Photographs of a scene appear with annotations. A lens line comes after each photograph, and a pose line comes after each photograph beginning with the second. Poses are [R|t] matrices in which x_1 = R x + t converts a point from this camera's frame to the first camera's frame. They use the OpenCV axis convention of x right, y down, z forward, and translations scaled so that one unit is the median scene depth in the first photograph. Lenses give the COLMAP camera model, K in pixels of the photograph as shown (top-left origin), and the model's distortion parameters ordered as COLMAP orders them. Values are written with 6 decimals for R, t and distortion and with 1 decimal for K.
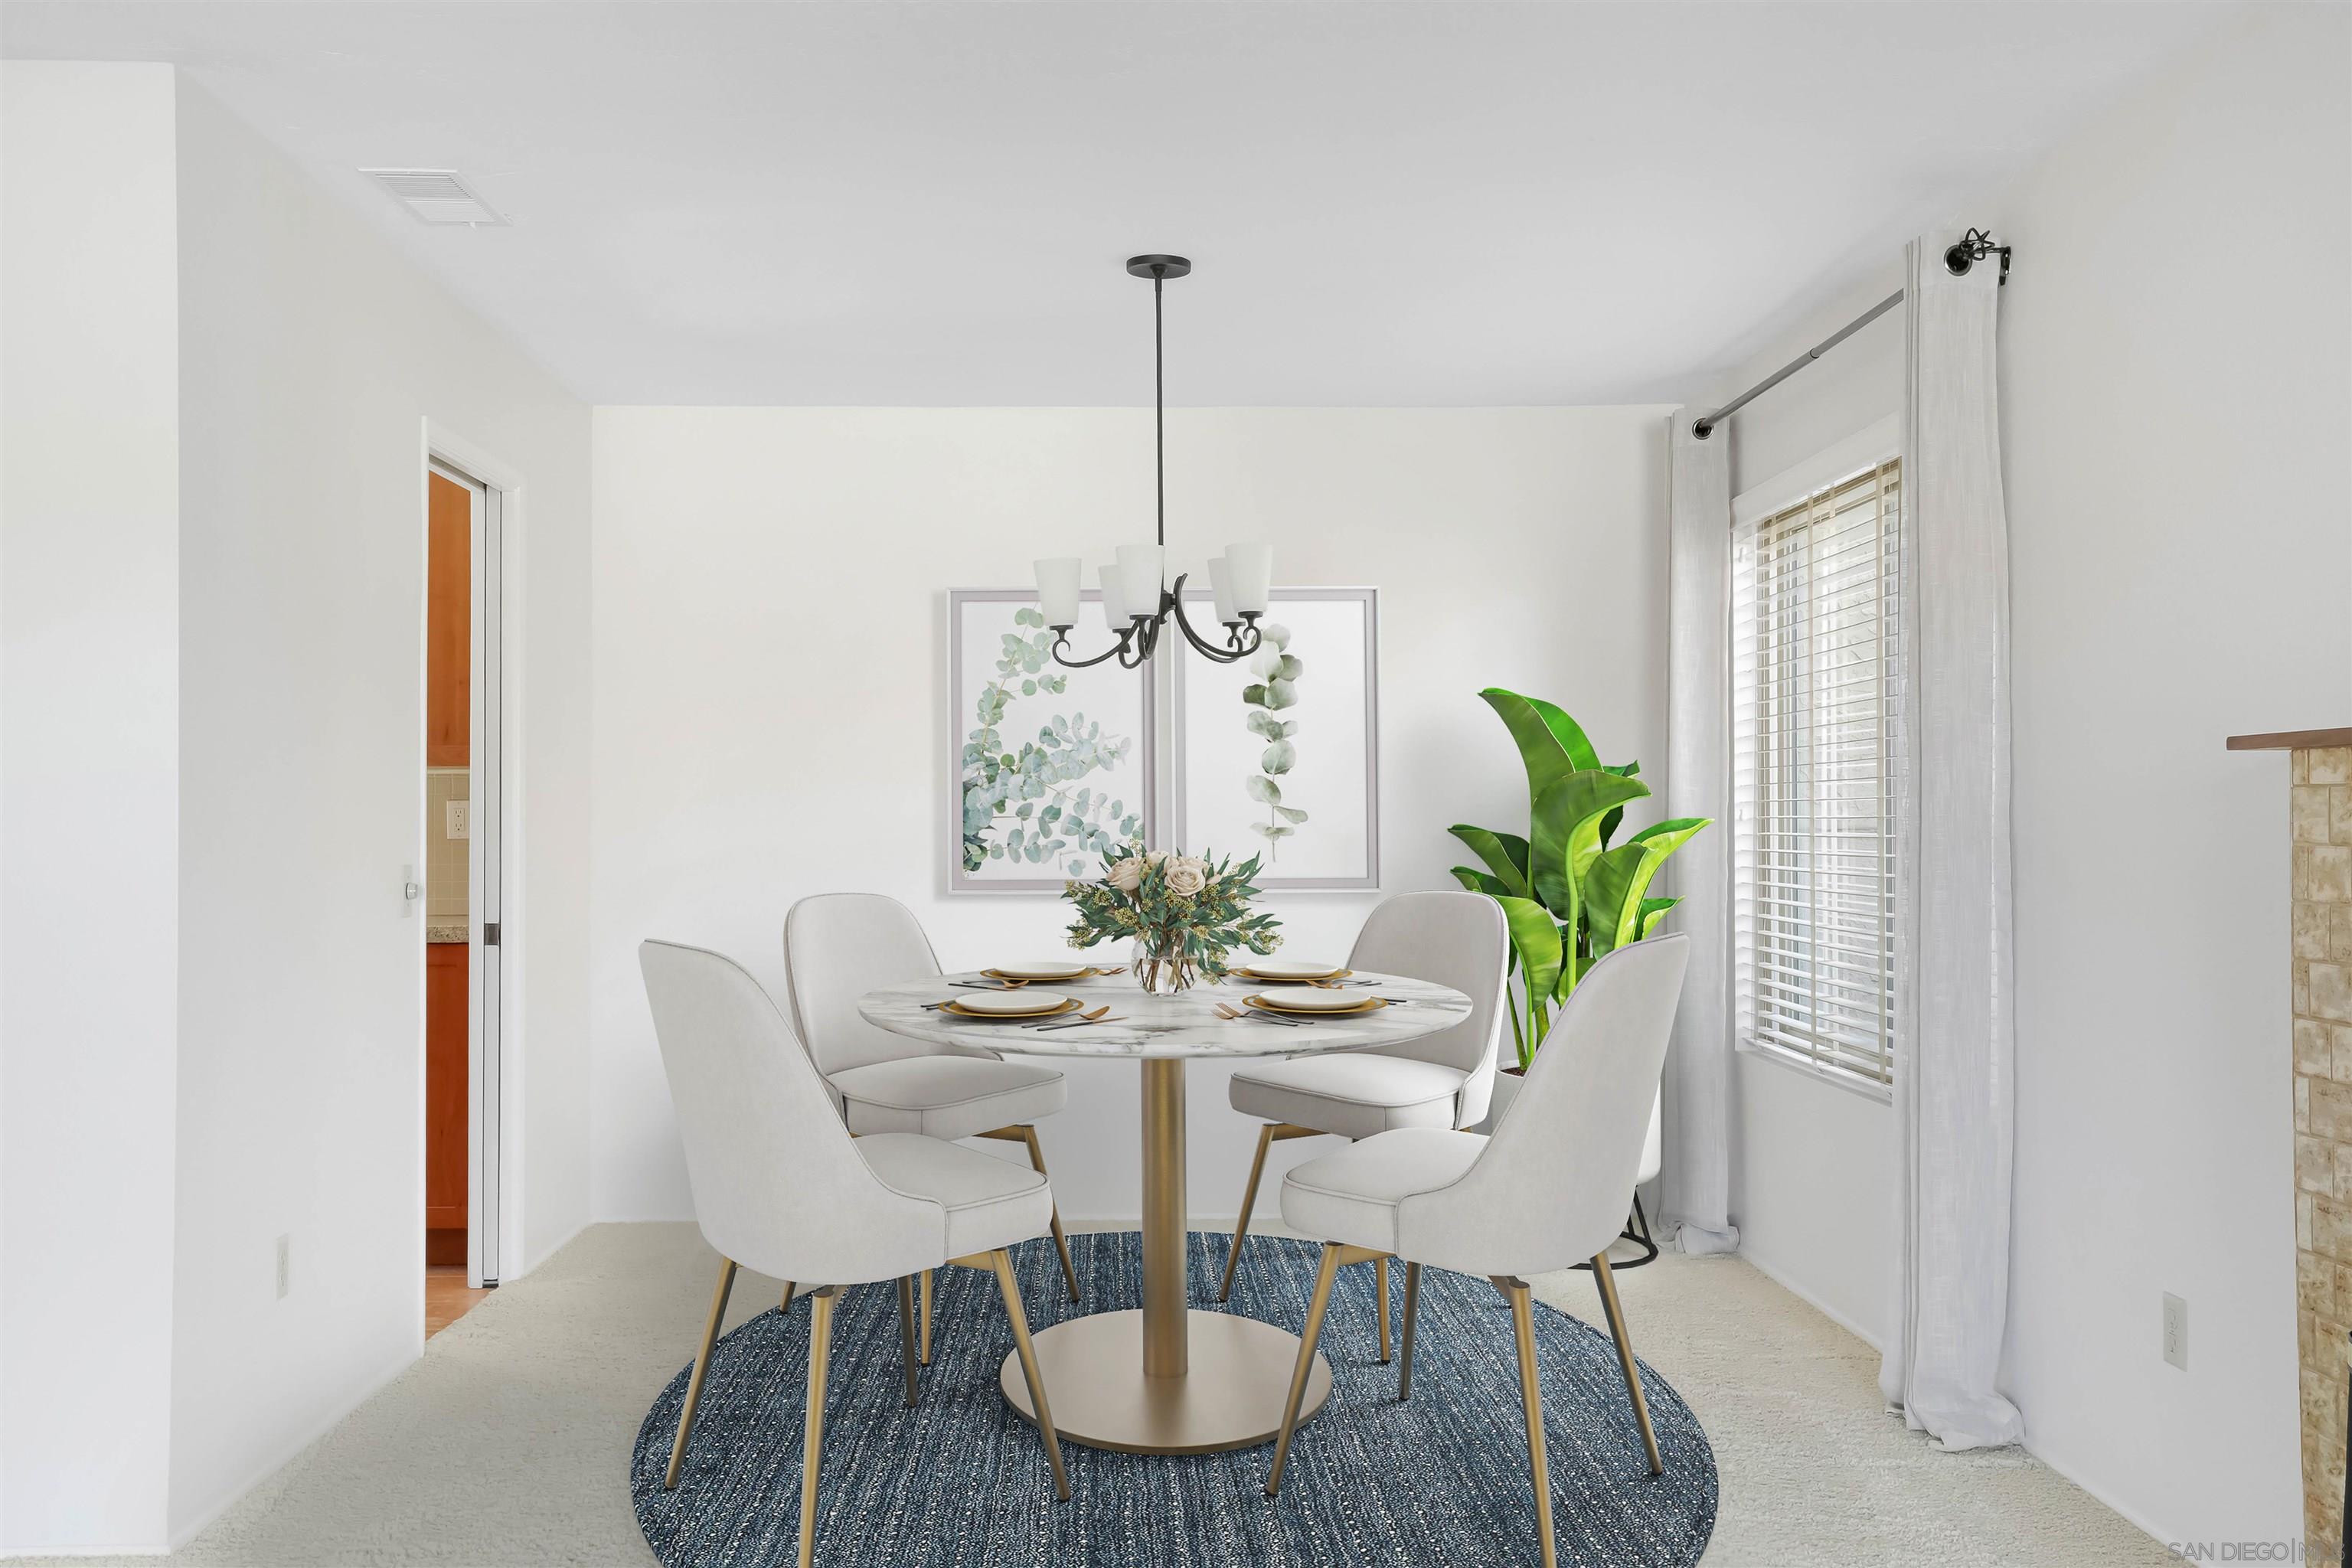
lens RADIAL K [[2201.6, 0, 1157.9], [0, 2201.6, 796.8], [0, 0, 1]] dist [0.038959, 0.000000]
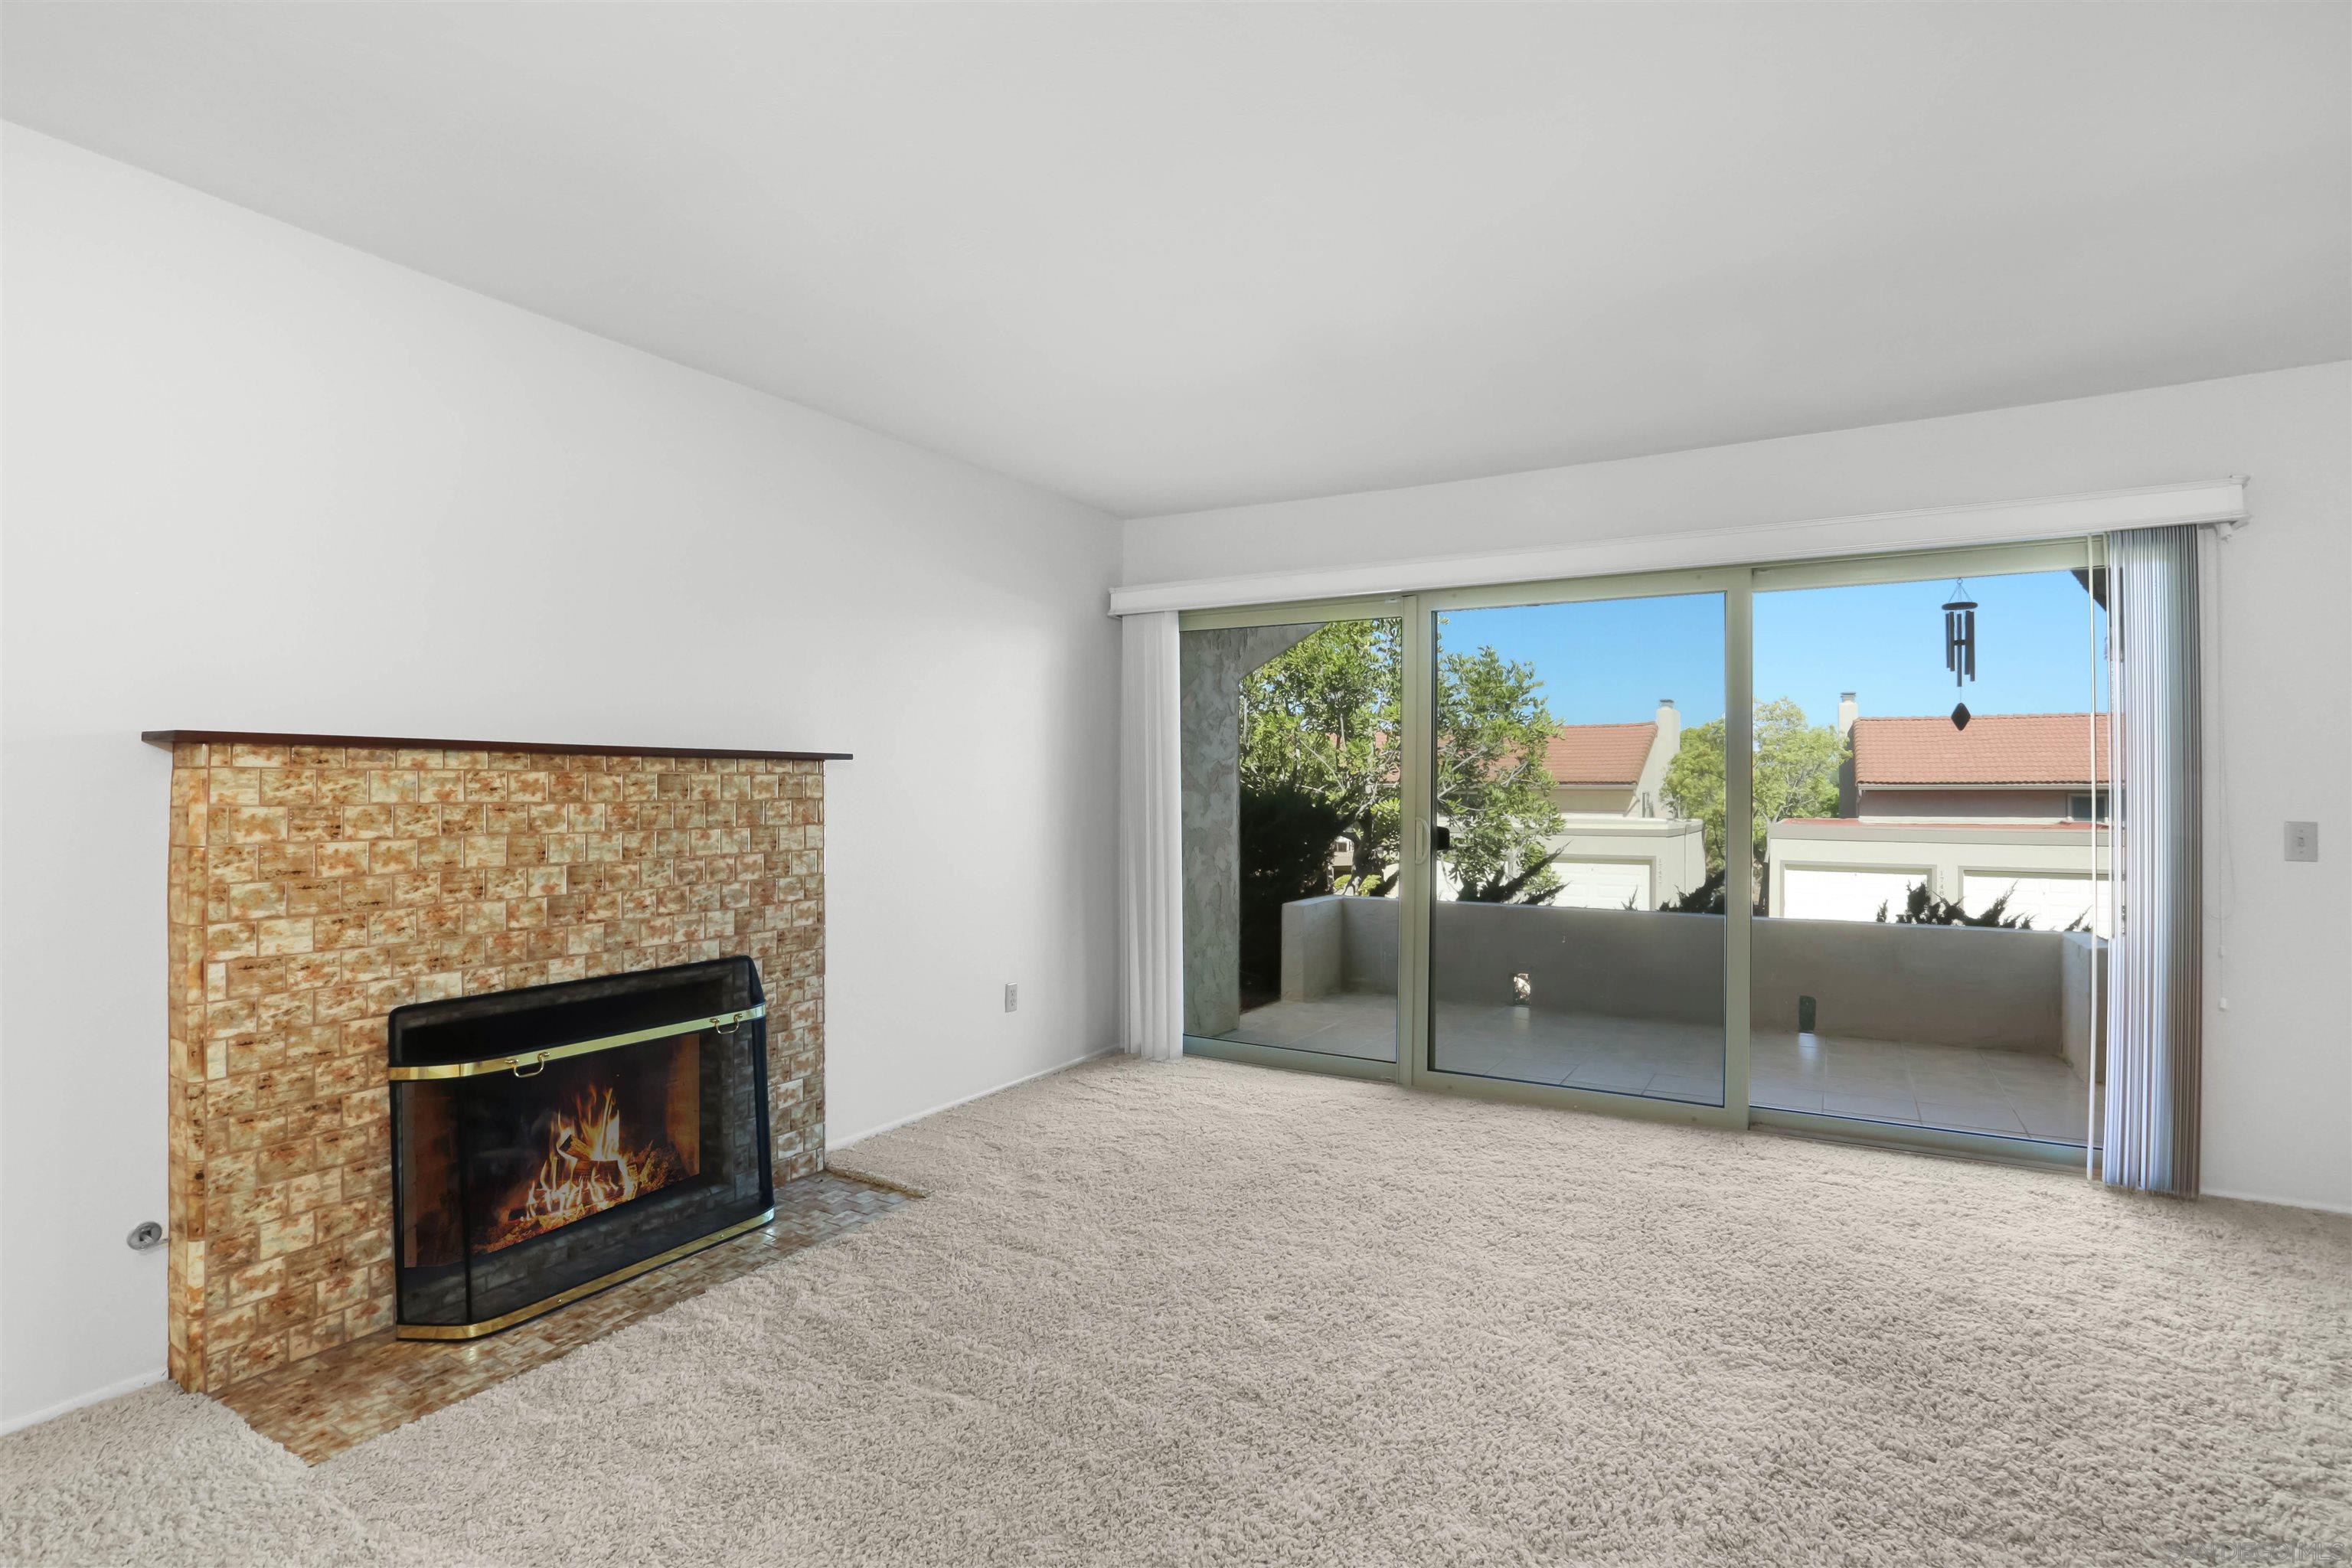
lens RADIAL K [[1139.2, 0, 1164.9], [0, 1139.2, 774.6], [0, 0, 1]] dist [-0.077384, 0.028169]
pose [[-0.841669, 0.008613, 0.539925, -0.245736], [-0.004165, 0.999740, -0.022441, 0.007933], [-0.539977, -0.021136, -0.841414, 0.754907]]
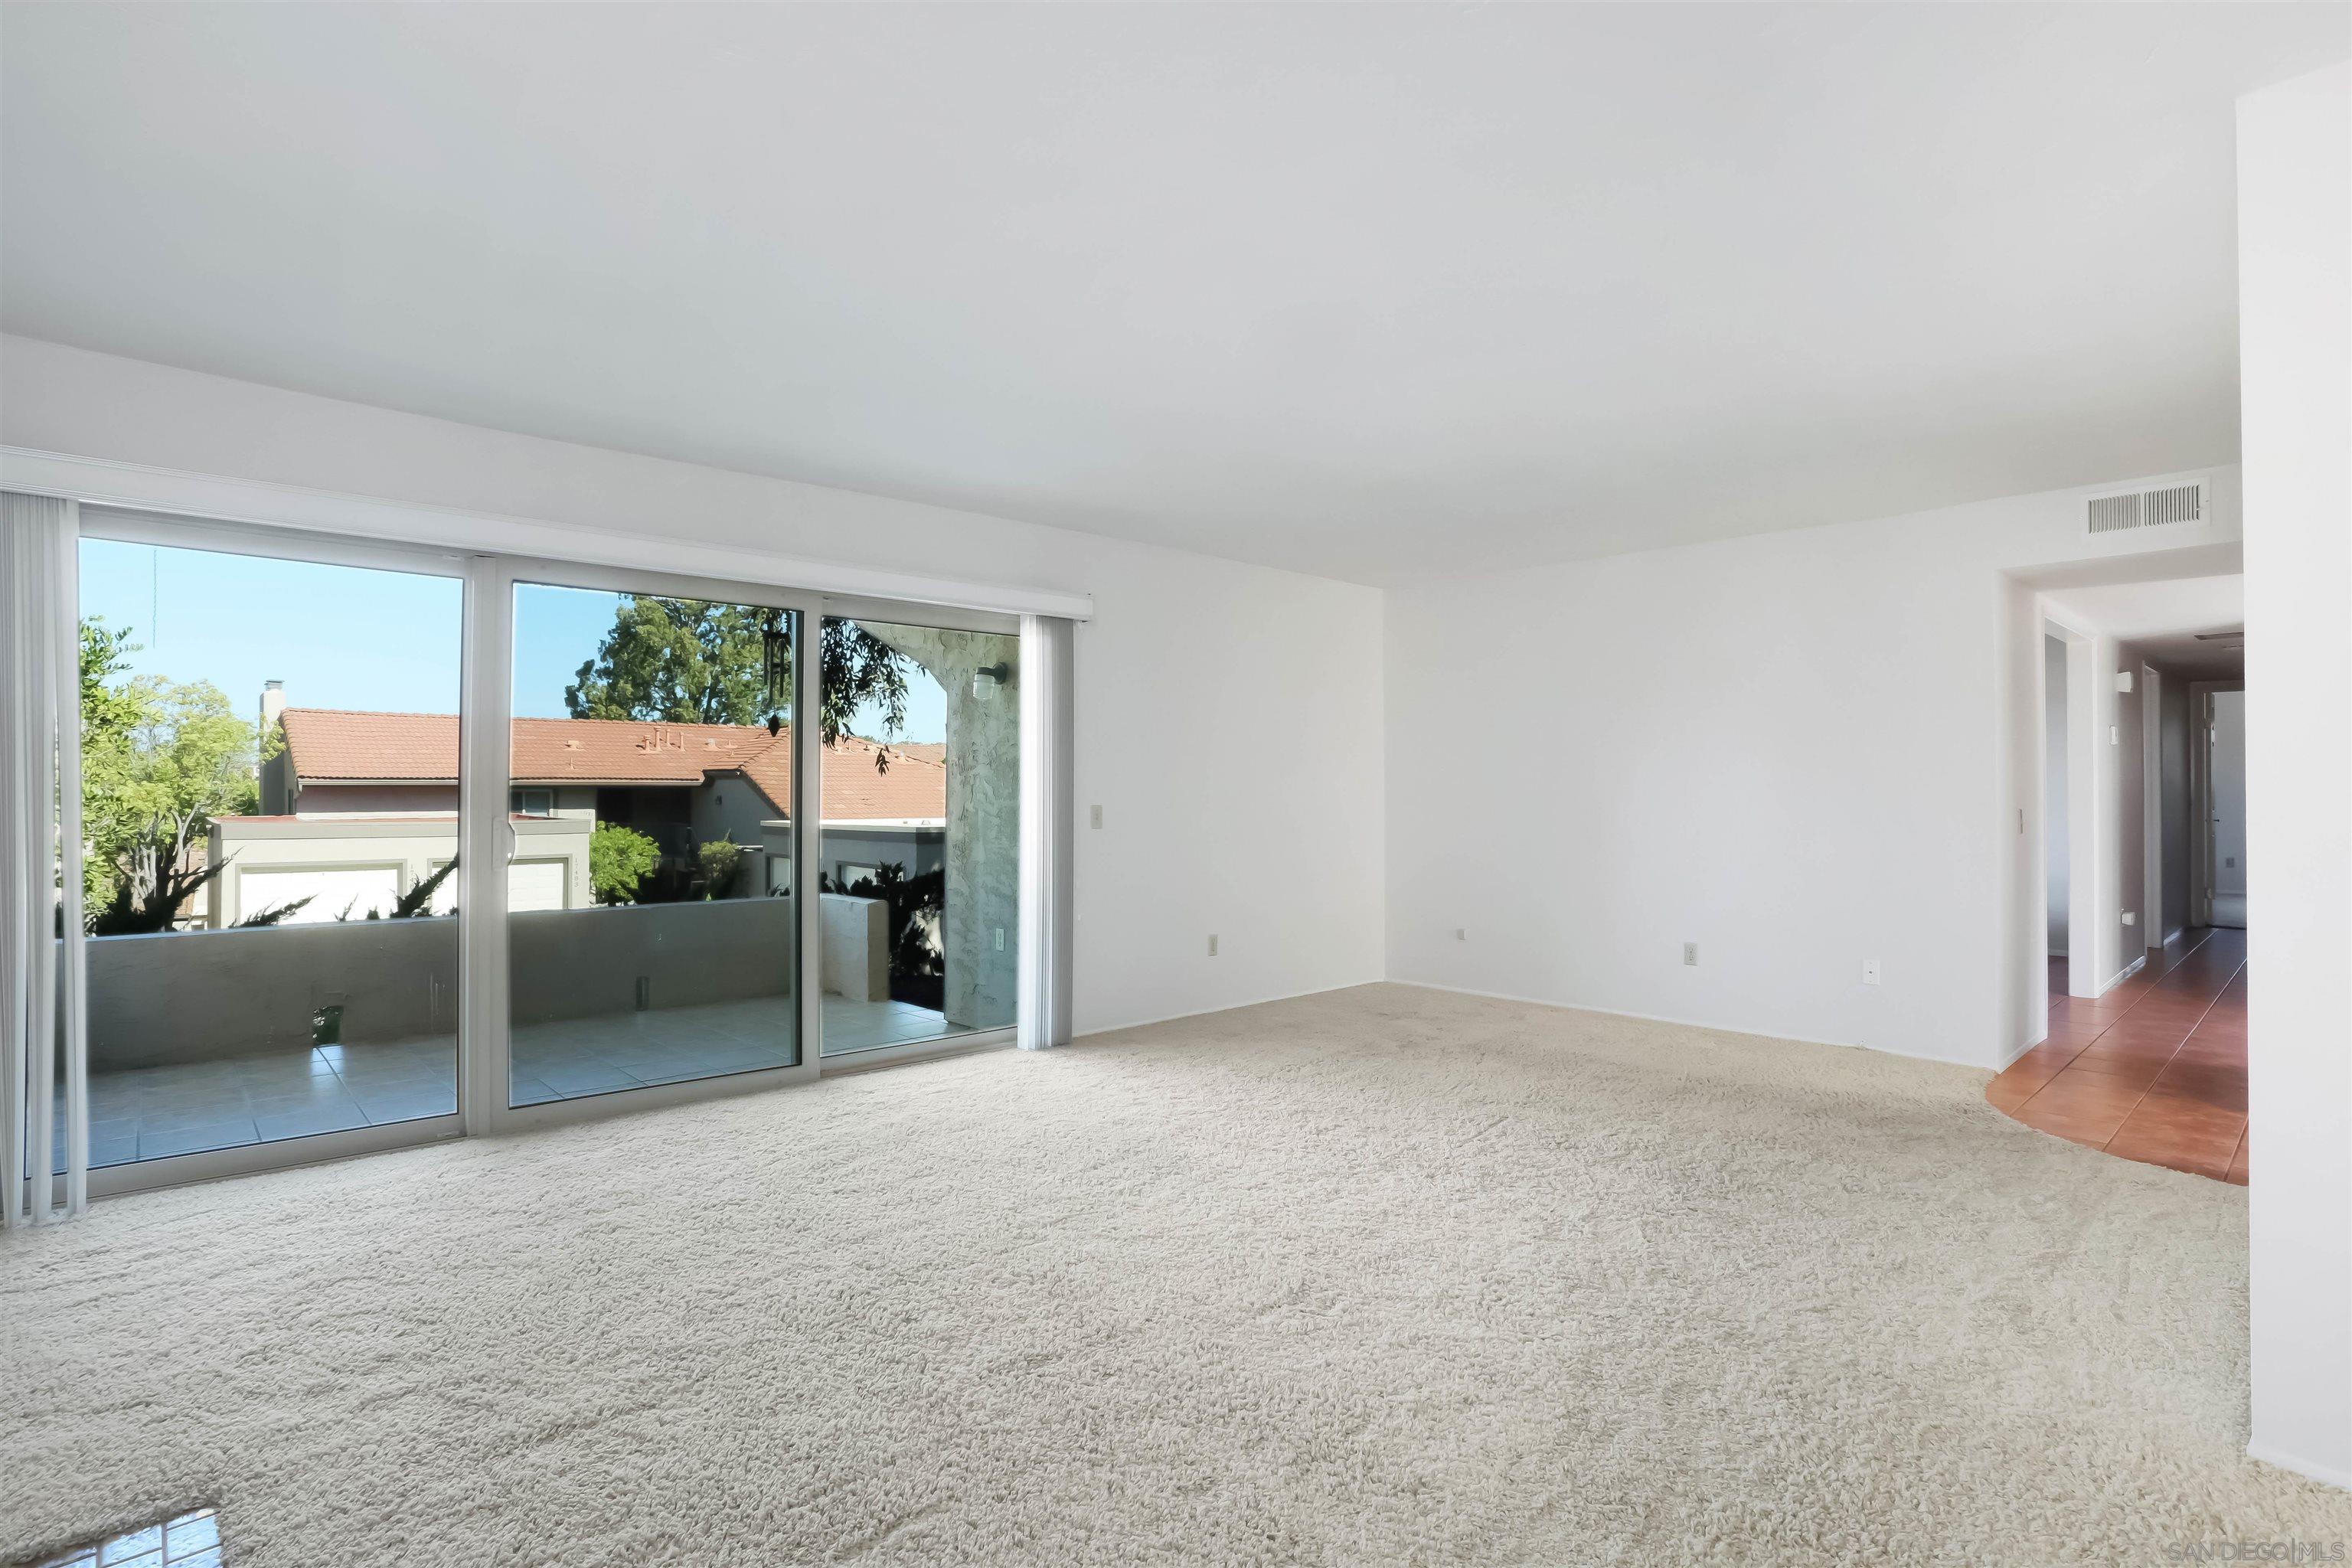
lens RADIAL K [[1139.2, 0, 1148.0], [0, 1139.2, 775.3], [0, 0, 1]] dist [-0.077384, 0.028169]
pose [[-0.757961, -0.006817, -0.652264, 0.223138], [0.005611, 0.999840, -0.016971, 0.007951], [0.652276, -0.016523, -0.757801, 0.748472]]
